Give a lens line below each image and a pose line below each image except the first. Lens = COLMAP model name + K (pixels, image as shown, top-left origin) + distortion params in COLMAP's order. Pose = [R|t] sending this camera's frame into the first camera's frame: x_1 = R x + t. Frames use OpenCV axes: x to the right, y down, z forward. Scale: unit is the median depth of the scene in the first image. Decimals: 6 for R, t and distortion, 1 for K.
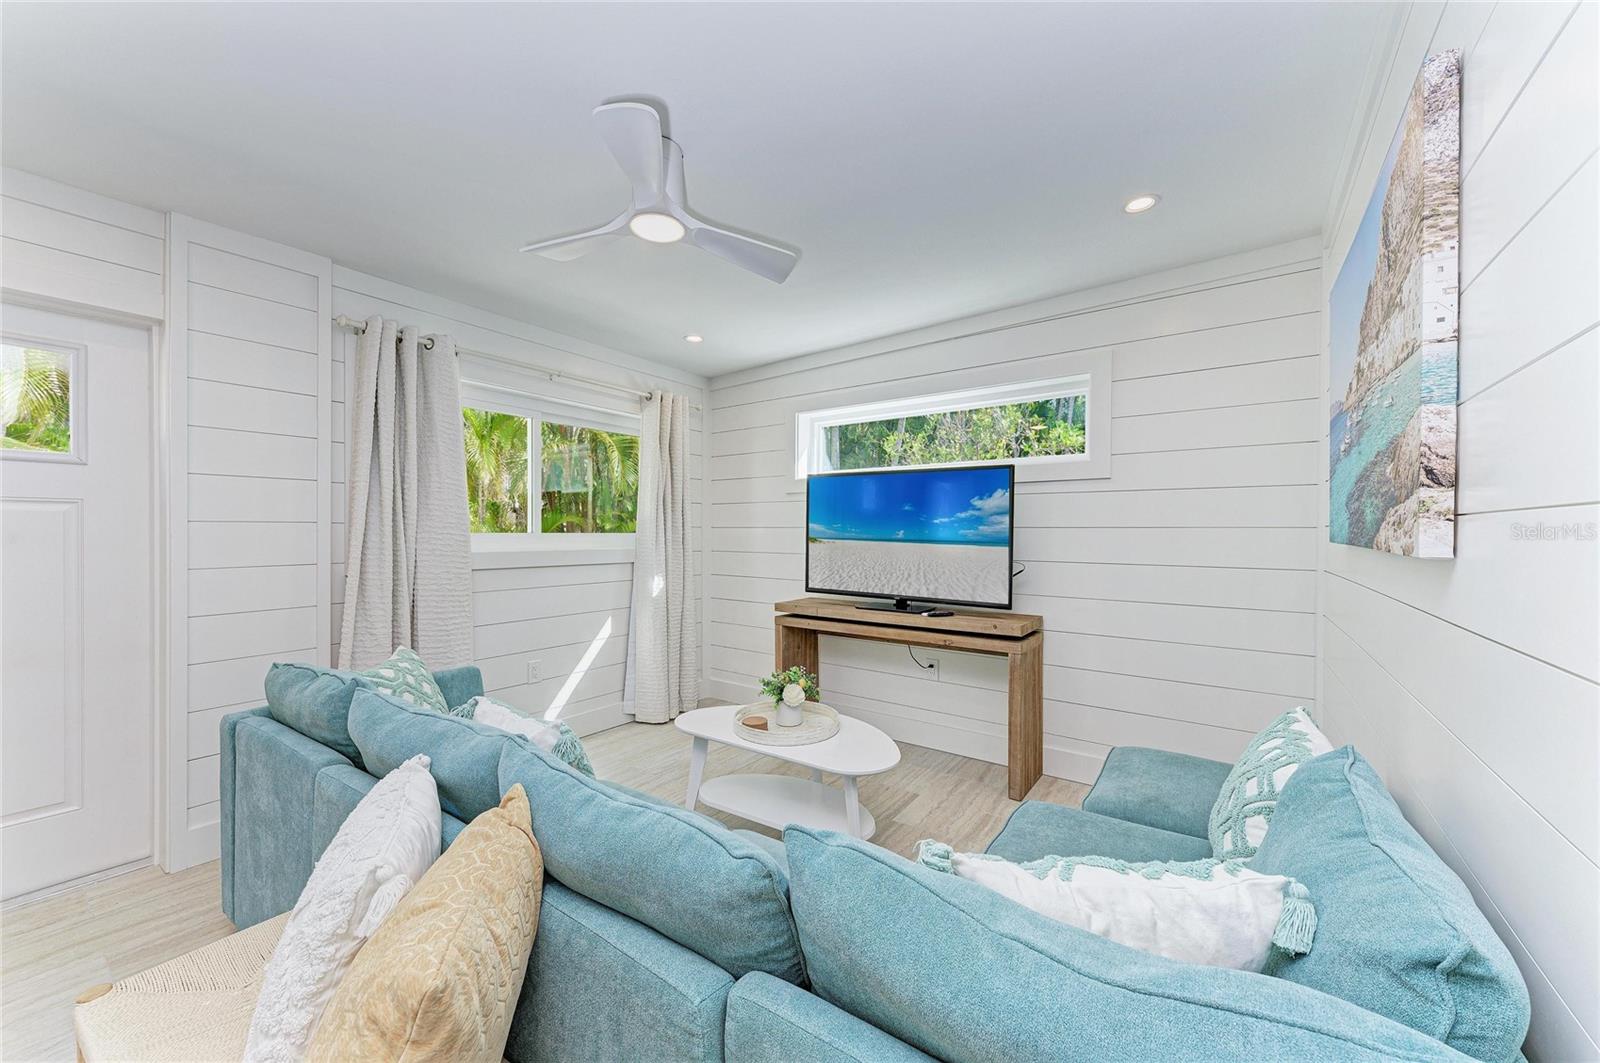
lens RADIAL K [[597.0, 0, 797.5], [0, 597.0, 533.7], [0, 0, 1]] dist [0.017314, -0.001565]
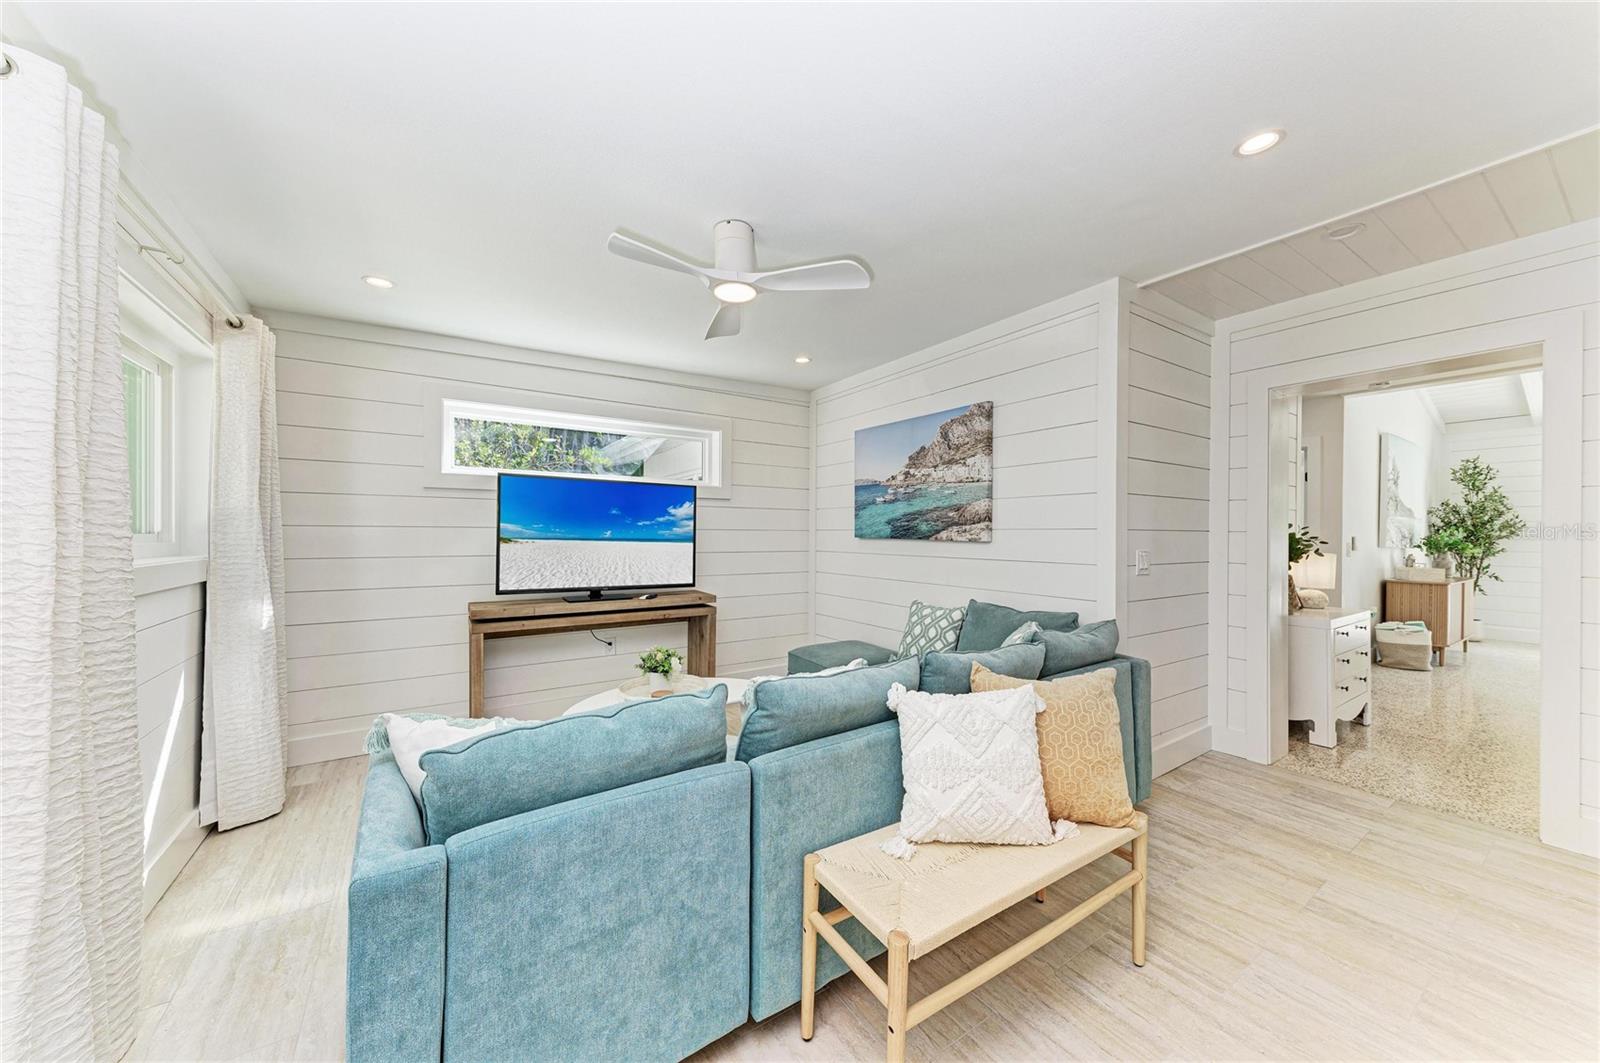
lens RADIAL K [[559.8, 0, 799.5], [0, 559.8, 533.7], [0, 0, 1]] dist [0.012692, -0.000580]
pose [[0.370970, -0.005986, 0.928625, -0.709646], [-0.001519, 0.999974, 0.007053, -0.008351], [-0.928643, -0.004027, 0.370952, 0.241049]]
